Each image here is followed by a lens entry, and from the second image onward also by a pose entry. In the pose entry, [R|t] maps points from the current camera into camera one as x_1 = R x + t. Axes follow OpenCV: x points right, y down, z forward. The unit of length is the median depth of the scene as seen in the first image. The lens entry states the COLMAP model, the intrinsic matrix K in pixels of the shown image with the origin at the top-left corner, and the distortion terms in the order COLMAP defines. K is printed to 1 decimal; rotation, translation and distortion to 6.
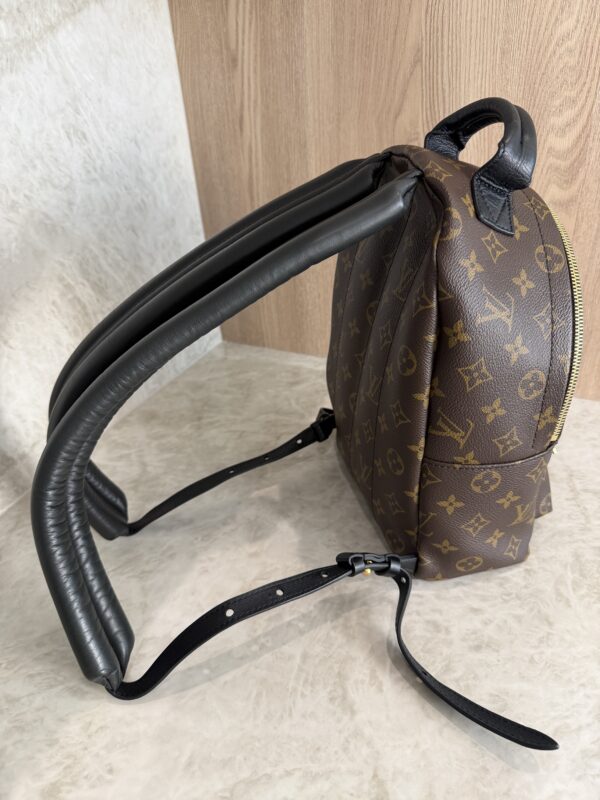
lens RADIAL K [[577.6, 0, 300.5], [0, 577.6, 398.2], [0, 0, 1]] dist [-0.025803, 0.004438]
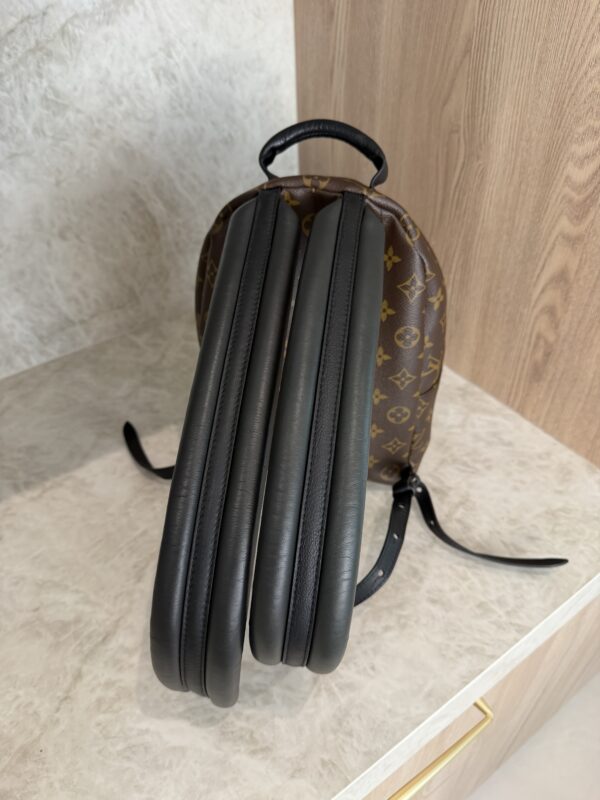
lens RADIAL K [[582.2, 0, 300.0], [0, 582.2, 400.0], [0, 0, 1]] dist [-0.022358, -0.000421]
pose [[0.868363, 0.355748, -0.345527, 0.526131], [-0.283083, 0.927633, 0.243642, -0.217170], [0.407197, -0.113757, 0.906228, -0.049621]]
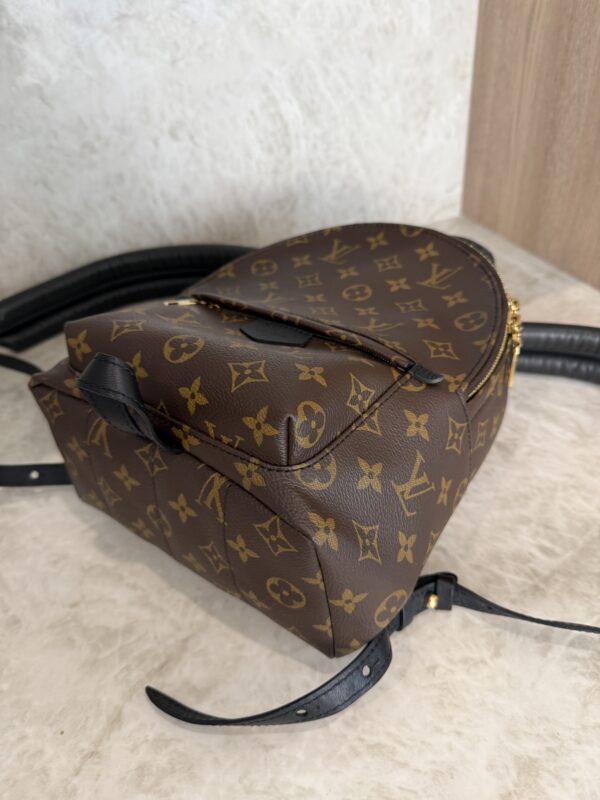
lens RADIAL K [[590.6, 0, 305.3], [0, 590.6, 392.5], [0, 0, 1]] dist [-0.033653, 0.004737]
pose [[0.764266, 0.413482, -0.494904, 0.371868], [-0.323815, 0.909701, 0.259977, -0.018707], [0.557710, -0.038434, 0.829146, 0.199985]]
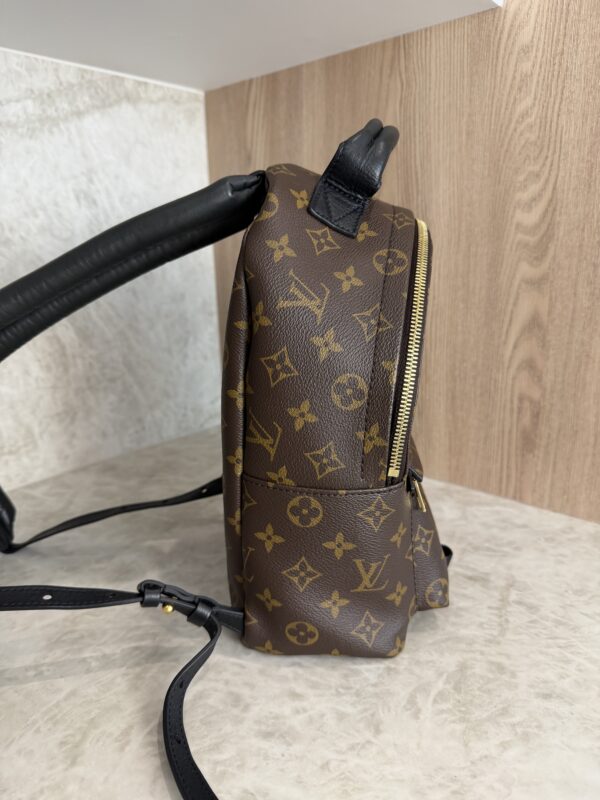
lens RADIAL K [[582.2, 0, 300.0], [0, 582.2, 400.0], [0, 0, 1]] dist [-0.022358, -0.000421]
pose [[0.963633, 0.112852, -0.242230, 0.365086], [-0.175154, 0.951324, -0.253583, 0.148865], [0.201822, 0.286788, 0.936494, 0.119362]]
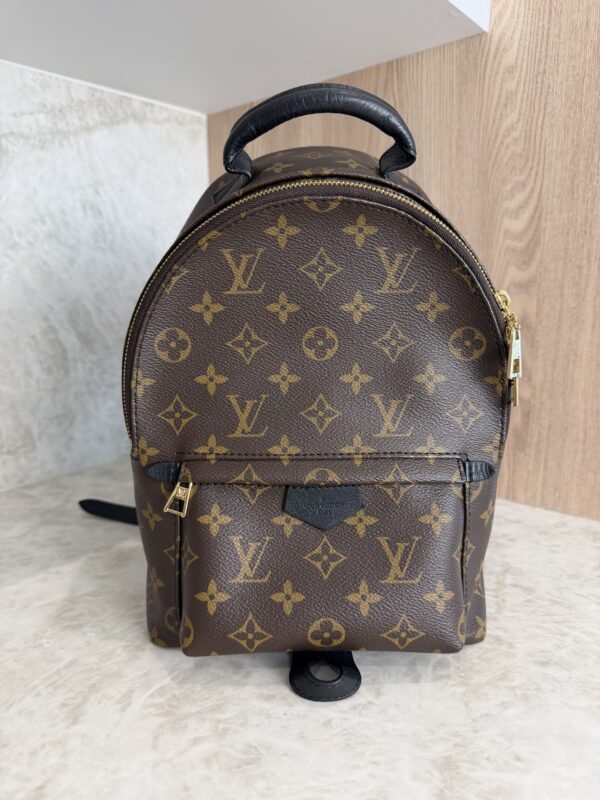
lens RADIAL K [[582.2, 0, 299.1], [0, 582.2, 398.8], [0, 0, 1]] dist [-0.024913, -0.000018]
pose [[0.966729, 0.102862, -0.234209, 0.365567], [-0.177311, 0.929399, -0.323694, 0.231033], [0.184378, 0.354452, 0.916716, 0.118089]]
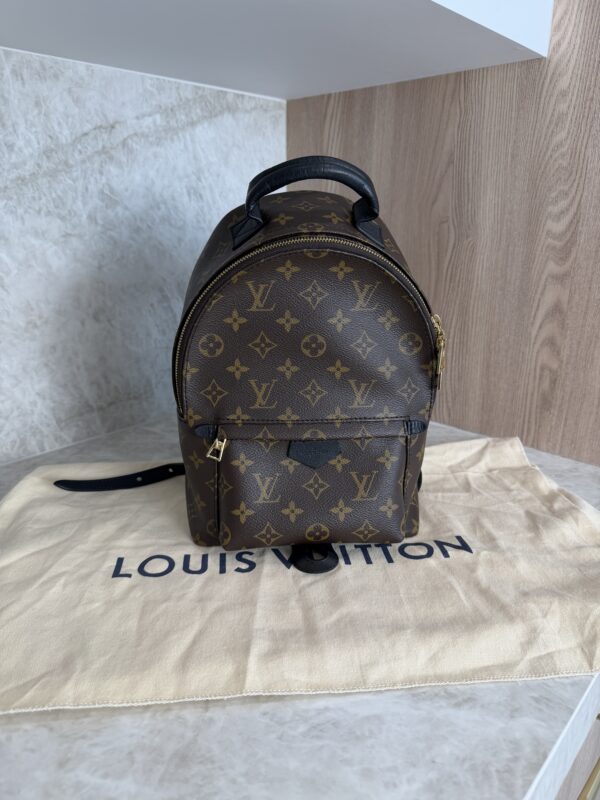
lens RADIAL K [[574.4, 0, 302.7], [0, 574.4, 401.7], [0, 0, 1]] dist [-0.011536, -0.009251]
pose [[0.954532, 0.160242, -0.251378, 0.312289], [-0.211138, 0.958690, -0.190613, 0.253751], [0.210449, 0.235022, 0.948934, -0.172136]]
